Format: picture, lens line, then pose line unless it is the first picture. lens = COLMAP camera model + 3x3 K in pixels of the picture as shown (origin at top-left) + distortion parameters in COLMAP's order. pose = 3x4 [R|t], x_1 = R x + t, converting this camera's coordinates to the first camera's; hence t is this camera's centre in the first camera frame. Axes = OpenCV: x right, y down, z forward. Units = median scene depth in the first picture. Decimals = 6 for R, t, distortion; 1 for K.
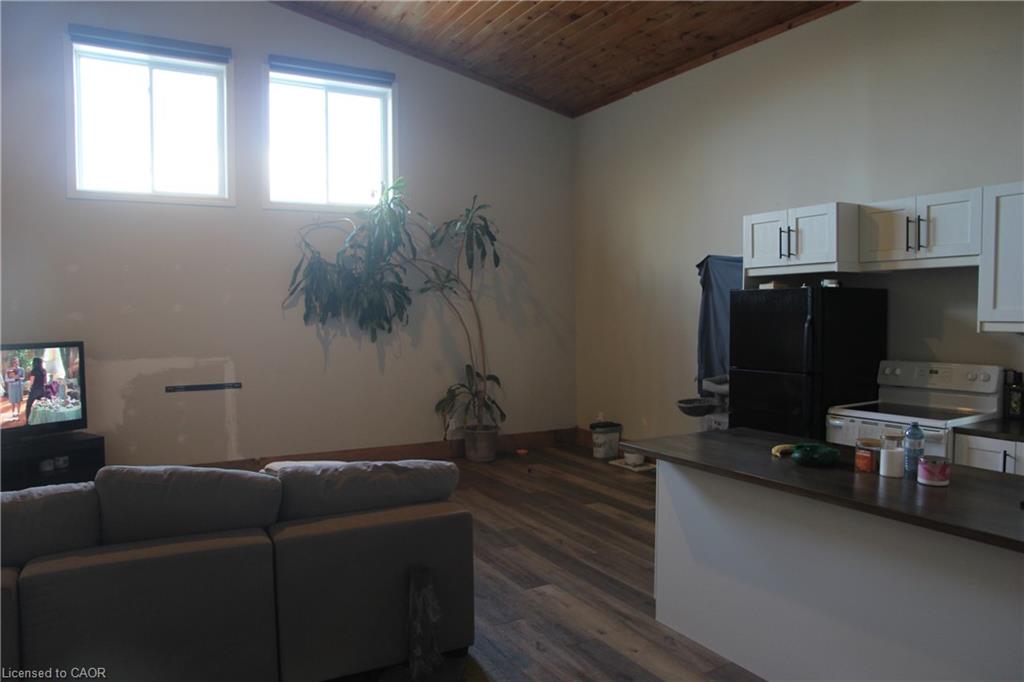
lens RADIAL K [[699.1, 0, 499.0], [0, 699.1, 348.3], [0, 0, 1]] dist [-0.105970, 0.060313]
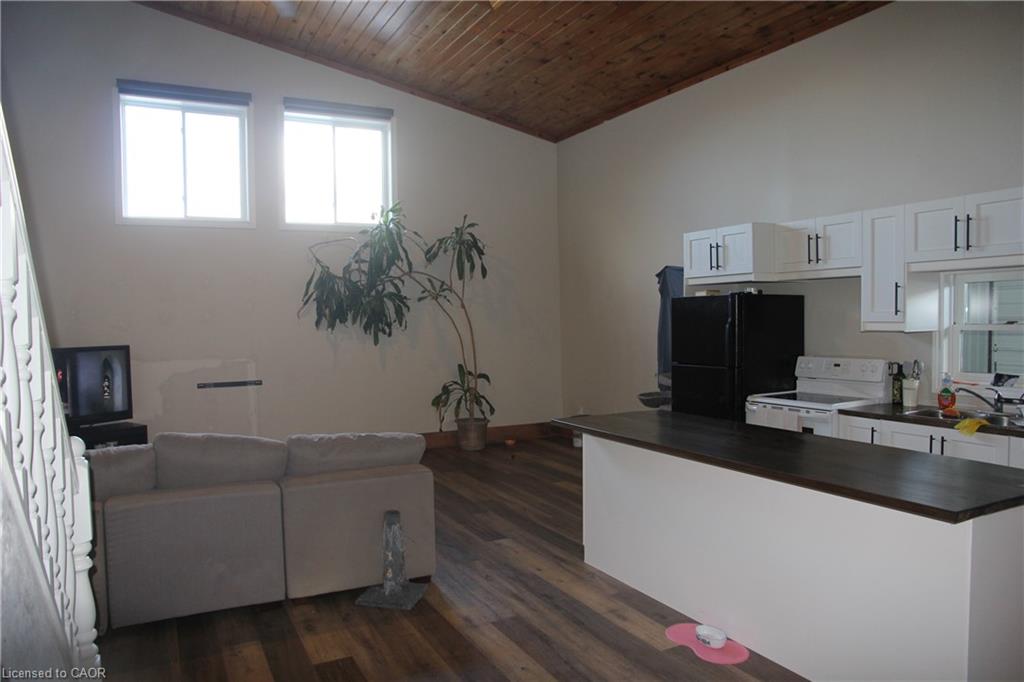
lens RADIAL K [[699.1, 0, 496.2], [0, 699.1, 349.2], [0, 0, 1]] dist [-0.105970, 0.060313]
pose [[0.999343, -0.006700, -0.035617, 0.069101], [0.006491, 0.999961, -0.005980, 0.008027], [0.035655, 0.005745, 0.999348, -0.164508]]
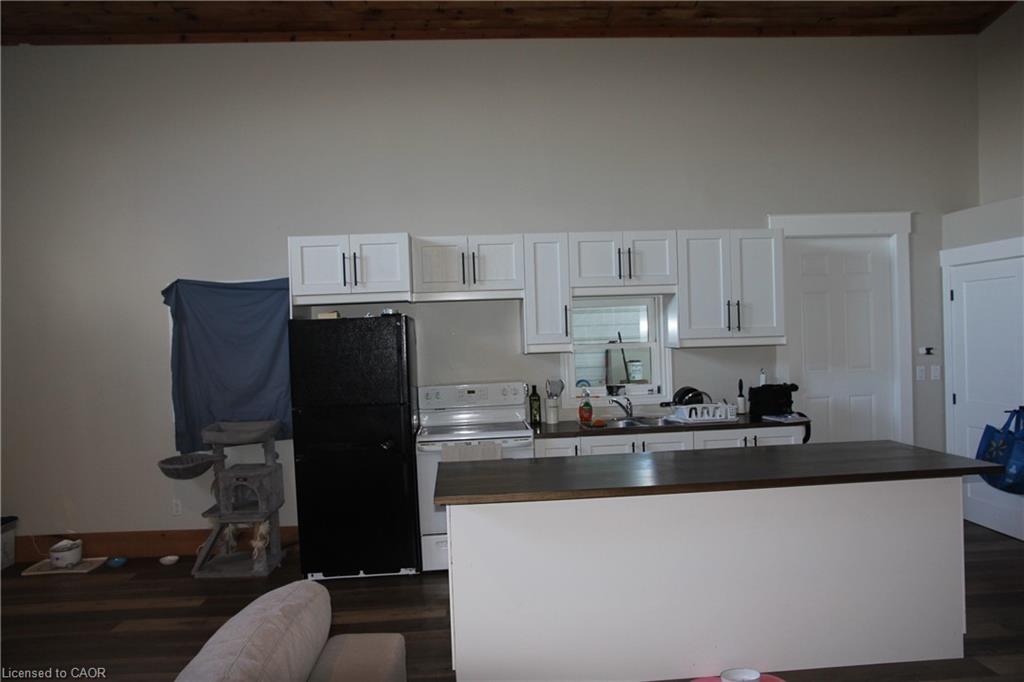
lens RADIAL K [[741.1, 0, 510.5], [0, 741.1, 355.7], [0, 0, 1]] dist [-0.080540, 0.068053]
pose [[0.431430, -0.030157, 0.901642, -0.336453], [0.078630, 0.996895, -0.004280, -0.011489], [-0.898713, 0.072743, 0.432461, 0.307168]]
